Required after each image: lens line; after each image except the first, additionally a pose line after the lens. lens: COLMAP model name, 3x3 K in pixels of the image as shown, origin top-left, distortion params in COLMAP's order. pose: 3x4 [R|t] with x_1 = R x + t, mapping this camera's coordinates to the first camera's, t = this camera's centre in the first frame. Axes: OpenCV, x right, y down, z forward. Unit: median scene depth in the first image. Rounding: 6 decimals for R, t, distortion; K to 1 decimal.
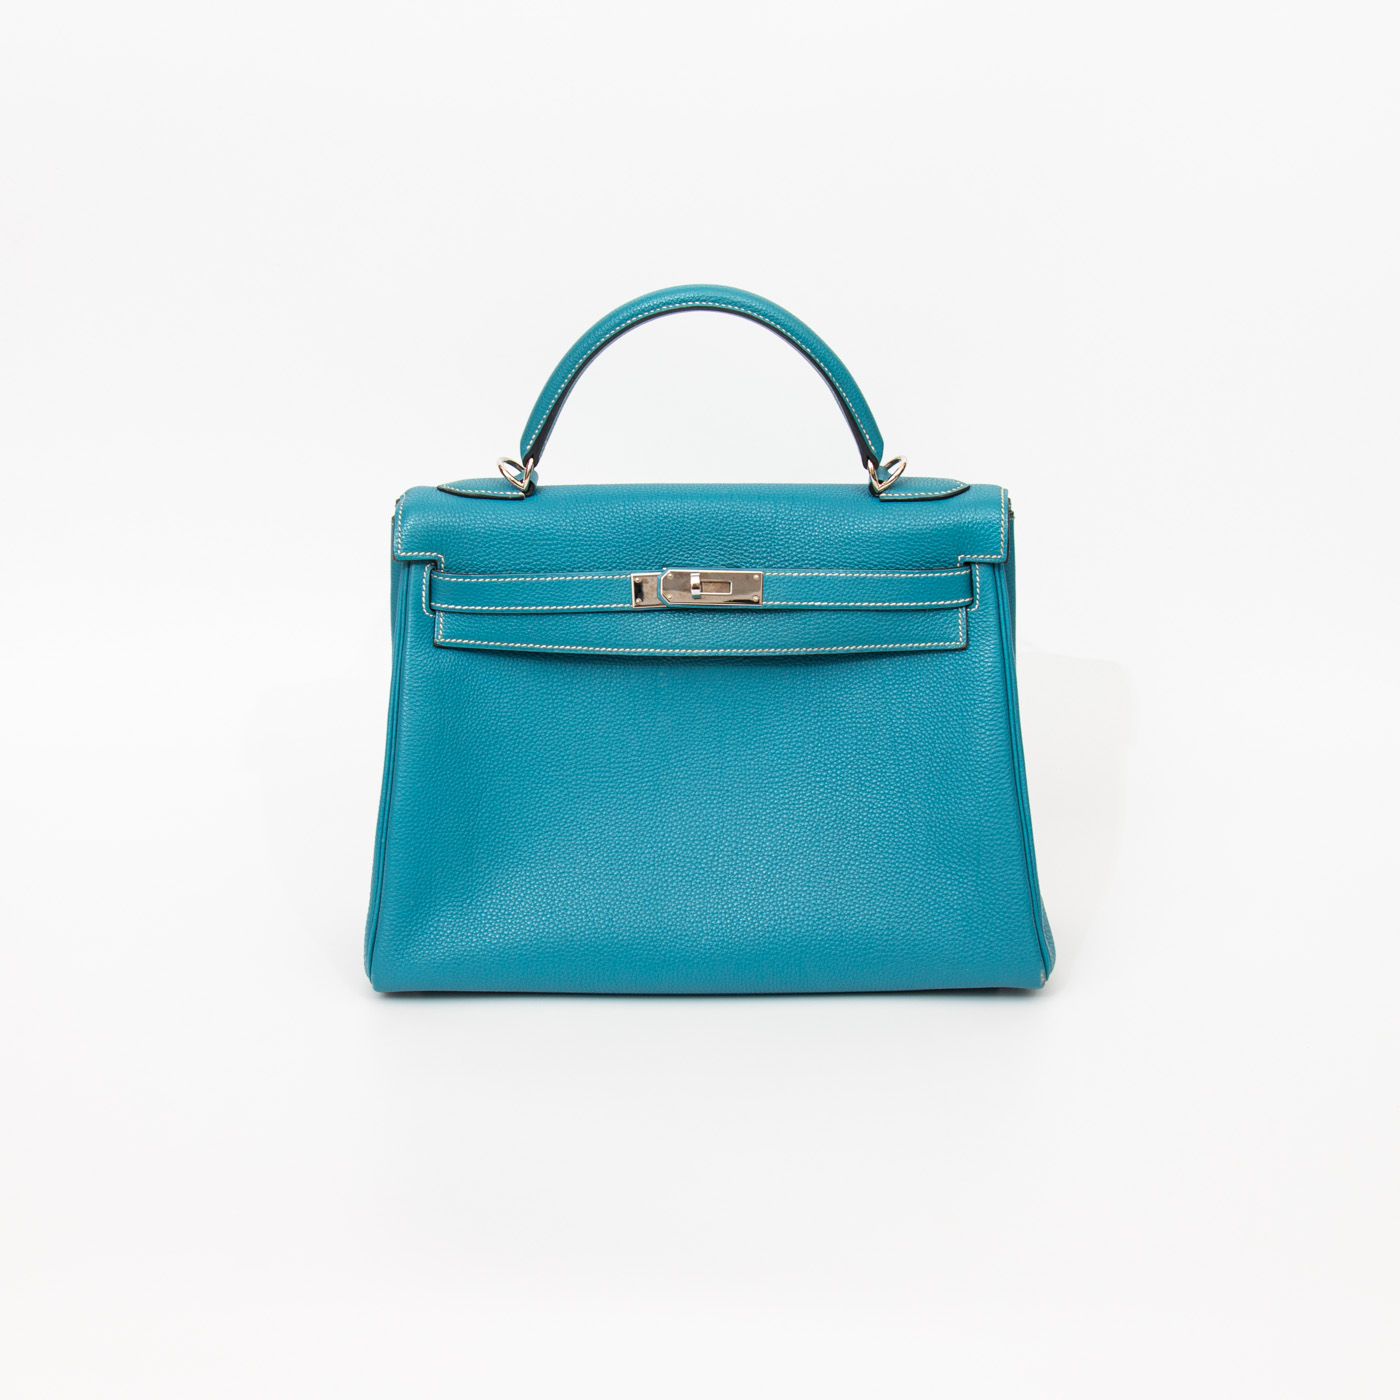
lens RADIAL K [[2545.9, 0, 700.0], [0, 2545.9, 700.0], [0, 0, 1]] dist [-0.044281, -0.040090]
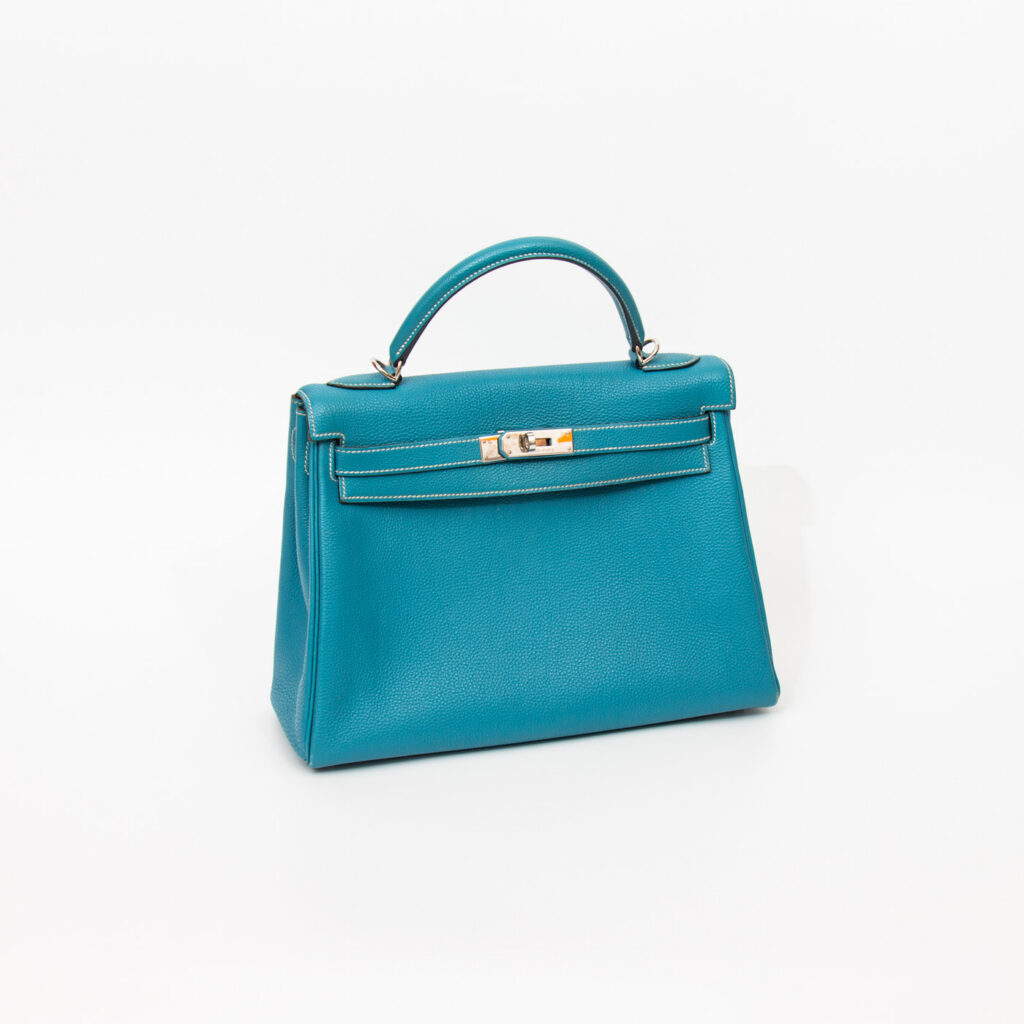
lens RADIAL K [[1862.2, 0, 512.0], [0, 1862.2, 512.0], [0, 0, 1]] dist [-0.044281, -0.040090]
pose [[0.952703, -0.088247, 0.290809, -0.301929], [0.090590, 0.995873, 0.005423, -0.013680], [-0.290088, 0.021178, 0.956766, 0.044535]]
